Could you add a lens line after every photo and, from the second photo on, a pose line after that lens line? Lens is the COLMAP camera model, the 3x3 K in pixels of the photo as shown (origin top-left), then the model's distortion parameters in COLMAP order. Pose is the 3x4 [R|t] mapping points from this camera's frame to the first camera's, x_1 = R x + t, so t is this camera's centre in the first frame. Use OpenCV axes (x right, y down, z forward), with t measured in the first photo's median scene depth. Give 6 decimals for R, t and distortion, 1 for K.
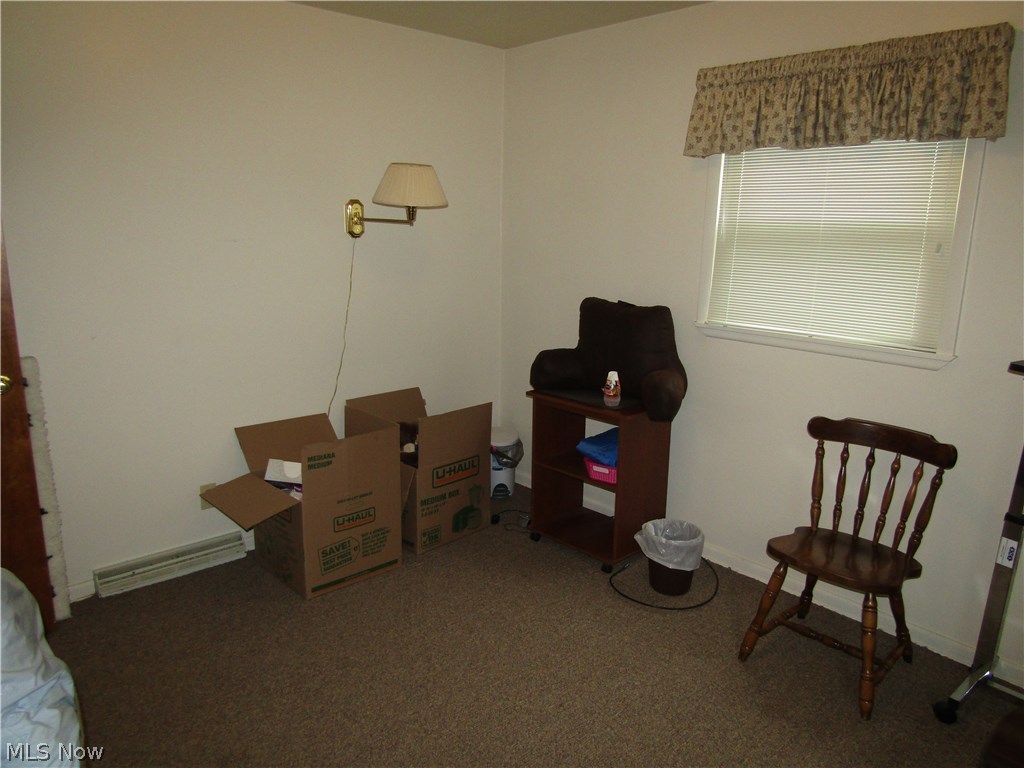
lens RADIAL K [[745.9, 0, 511.1], [0, 745.9, 385.2], [0, 0, 1]] dist [0.007189, 0.001205]
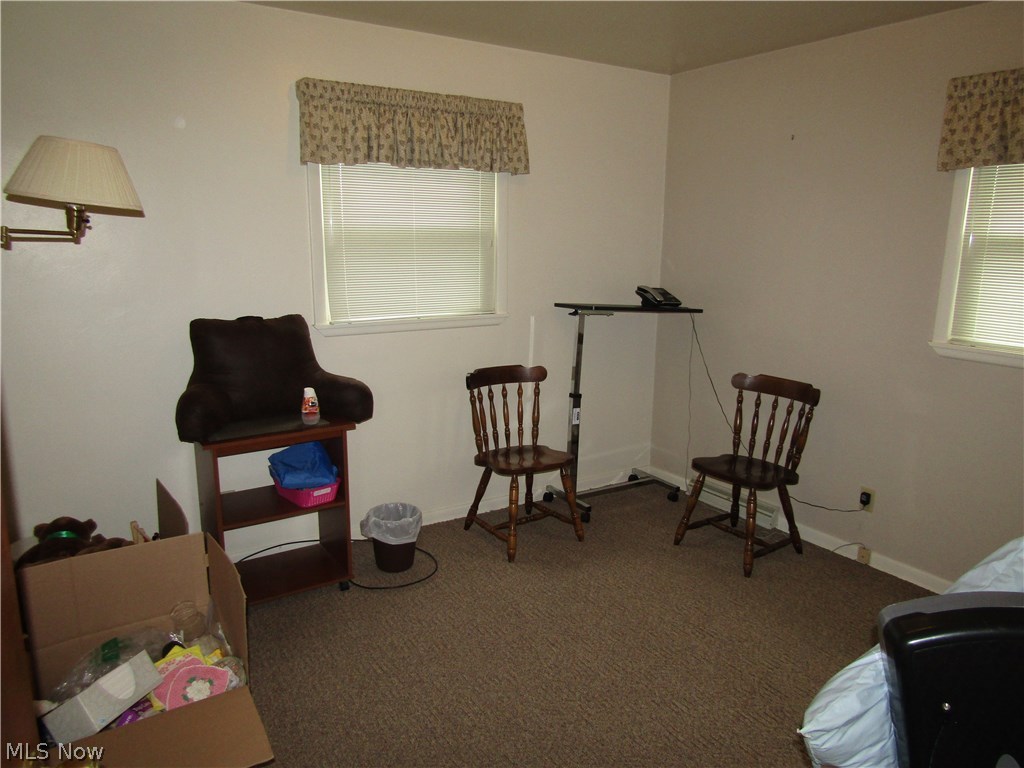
lens RADIAL K [[745.9, 0, 511.0], [0, 745.9, 386.2], [0, 0, 1]] dist [0.007189, 0.001205]
pose [[0.155530, -0.220348, 0.962942, -0.780263], [0.210397, 0.959826, 0.185653, -0.151061], [-0.965165, 0.173726, 0.195643, 0.608809]]
